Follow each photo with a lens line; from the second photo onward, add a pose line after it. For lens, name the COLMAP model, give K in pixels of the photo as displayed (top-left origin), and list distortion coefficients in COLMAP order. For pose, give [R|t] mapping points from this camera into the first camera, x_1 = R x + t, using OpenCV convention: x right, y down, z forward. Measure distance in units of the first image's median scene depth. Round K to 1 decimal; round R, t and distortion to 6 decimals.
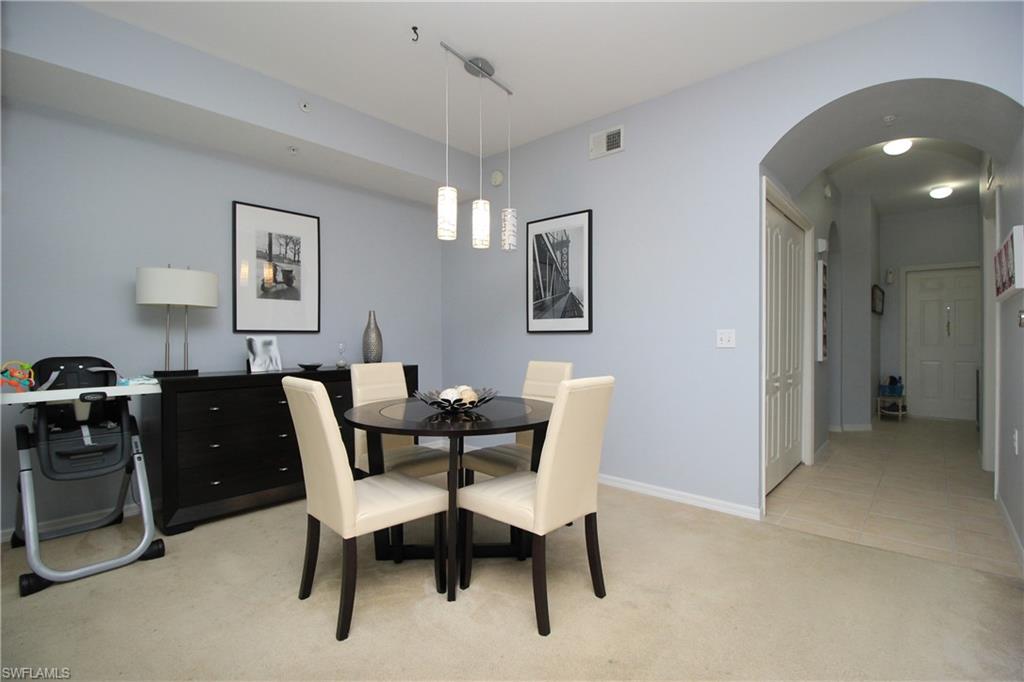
lens RADIAL K [[473.6, 0, 513.5], [0, 473.6, 337.3], [0, 0, 1]] dist [-0.009912, -0.001160]
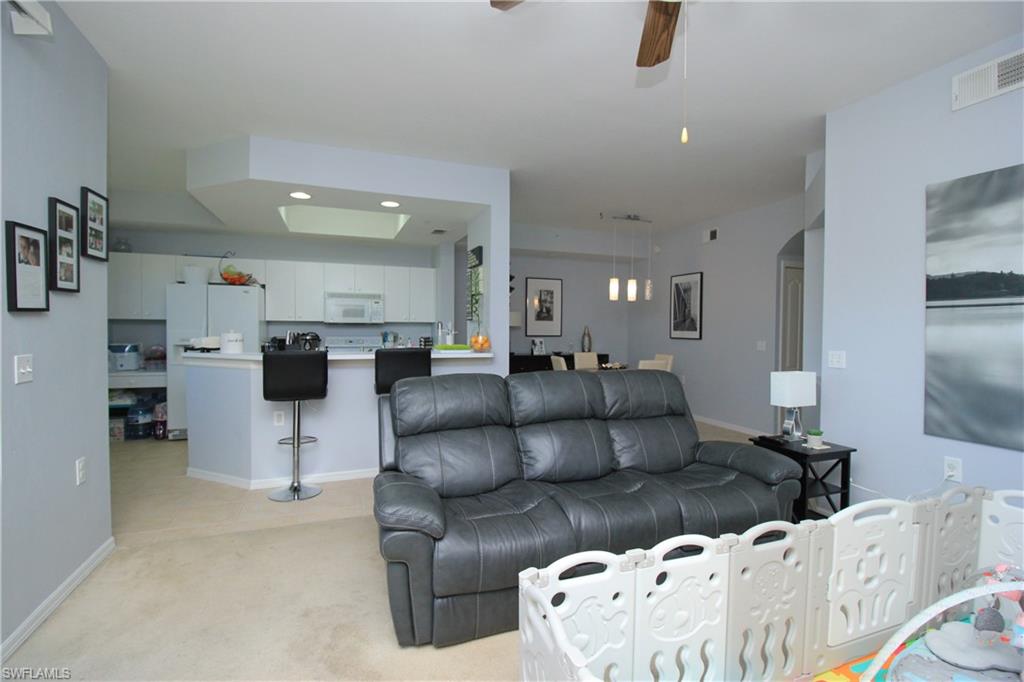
lens RADIAL K [[473.6, 0, 513.5], [0, 473.6, 337.3], [0, 0, 1]] dist [-0.009912, -0.001160]
pose [[0.886639, 0.020459, -0.462009, 0.363226], [-0.013799, 0.999747, 0.017790, -0.040806], [0.462256, -0.009398, 0.886697, -0.940735]]
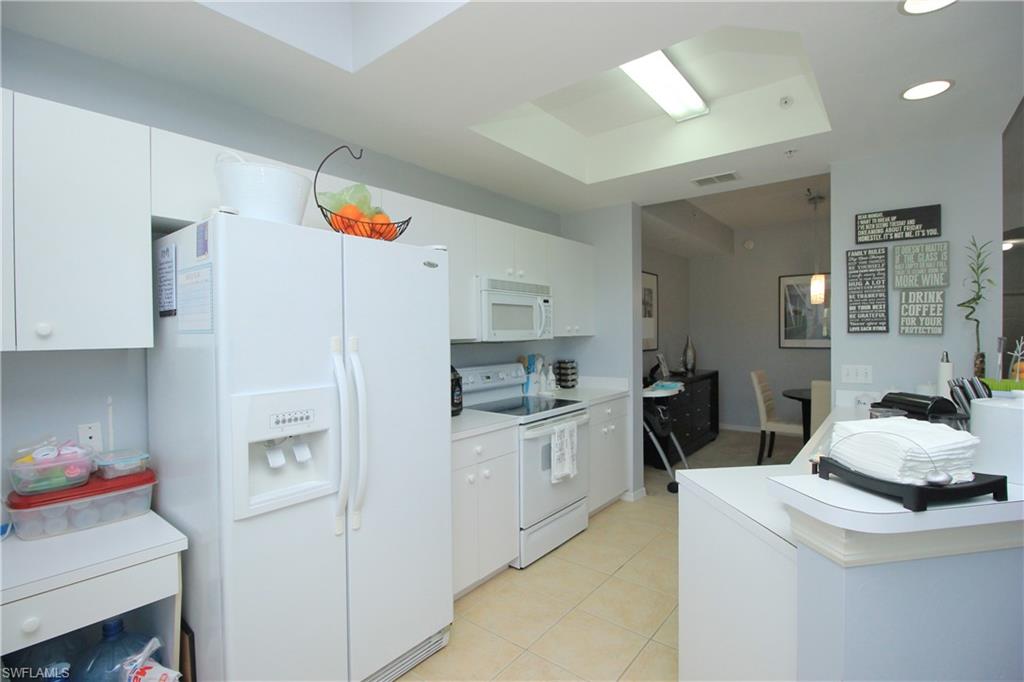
lens RADIAL K [[473.6, 0, 513.5], [0, 473.6, 337.3], [0, 0, 1]] dist [-0.009912, -0.001160]
pose [[0.998656, -0.009444, 0.050952, -1.014682], [0.009294, 0.999952, 0.003190, -0.063178], [-0.050980, -0.002712, 0.998696, -0.550421]]
